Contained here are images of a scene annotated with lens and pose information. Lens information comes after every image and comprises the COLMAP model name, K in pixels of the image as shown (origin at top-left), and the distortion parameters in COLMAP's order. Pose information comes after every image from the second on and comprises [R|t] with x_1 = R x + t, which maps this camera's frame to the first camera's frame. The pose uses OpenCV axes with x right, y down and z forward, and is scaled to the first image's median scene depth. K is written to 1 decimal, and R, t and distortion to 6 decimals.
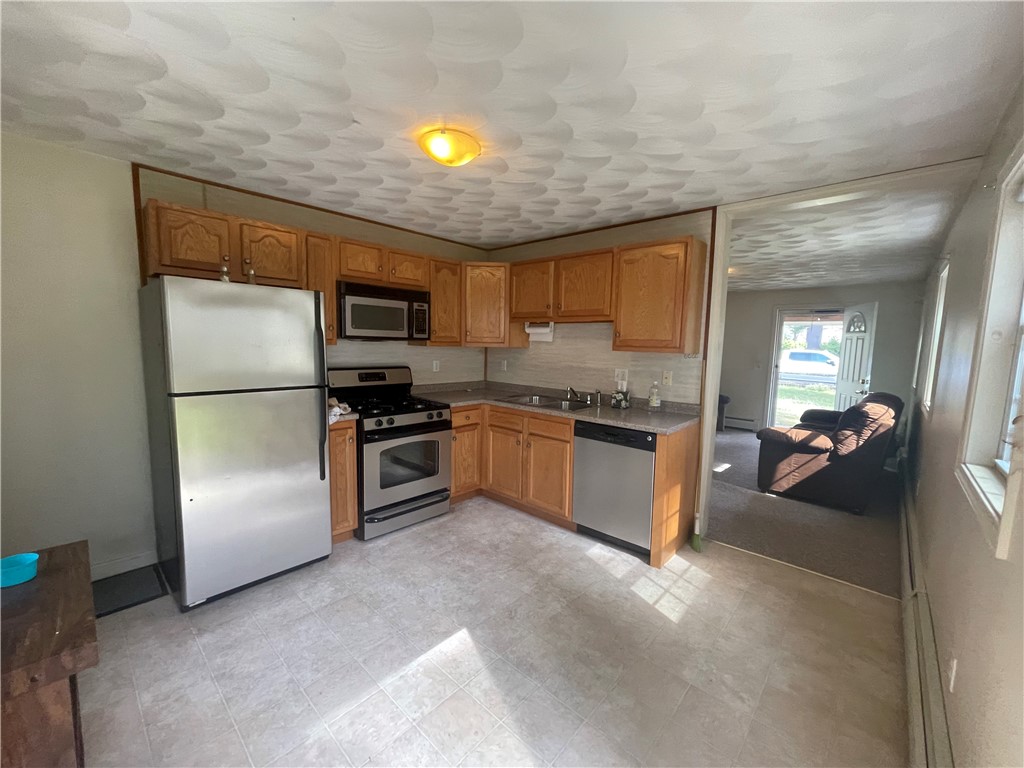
lens RADIAL K [[411.3, 0, 511.5], [0, 411.3, 387.6], [0, 0, 1]] dist [0.000316, 0.000263]
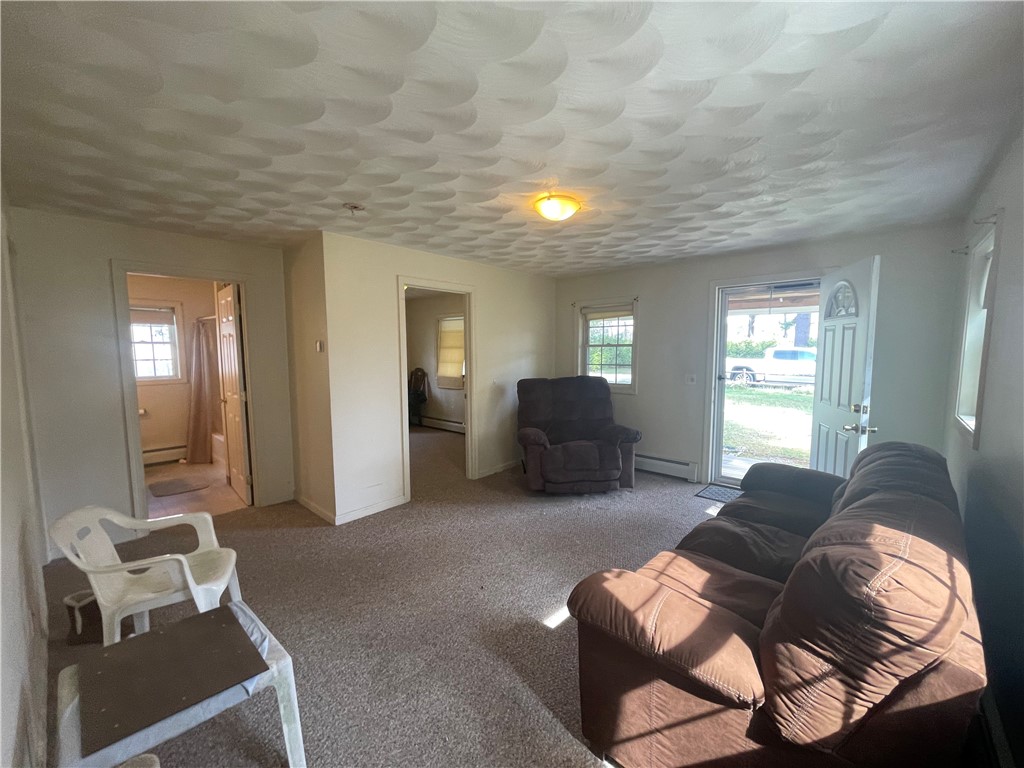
lens RADIAL K [[414.2, 0, 513.7], [0, 414.2, 386.4], [0, 0, 1]] dist [-0.001660, 0.000361]
pose [[0.999462, -0.029928, 0.013449, 0.720392], [0.030131, 0.999431, -0.015153, -0.086129], [-0.012988, 0.015550, 0.999795, 0.839027]]
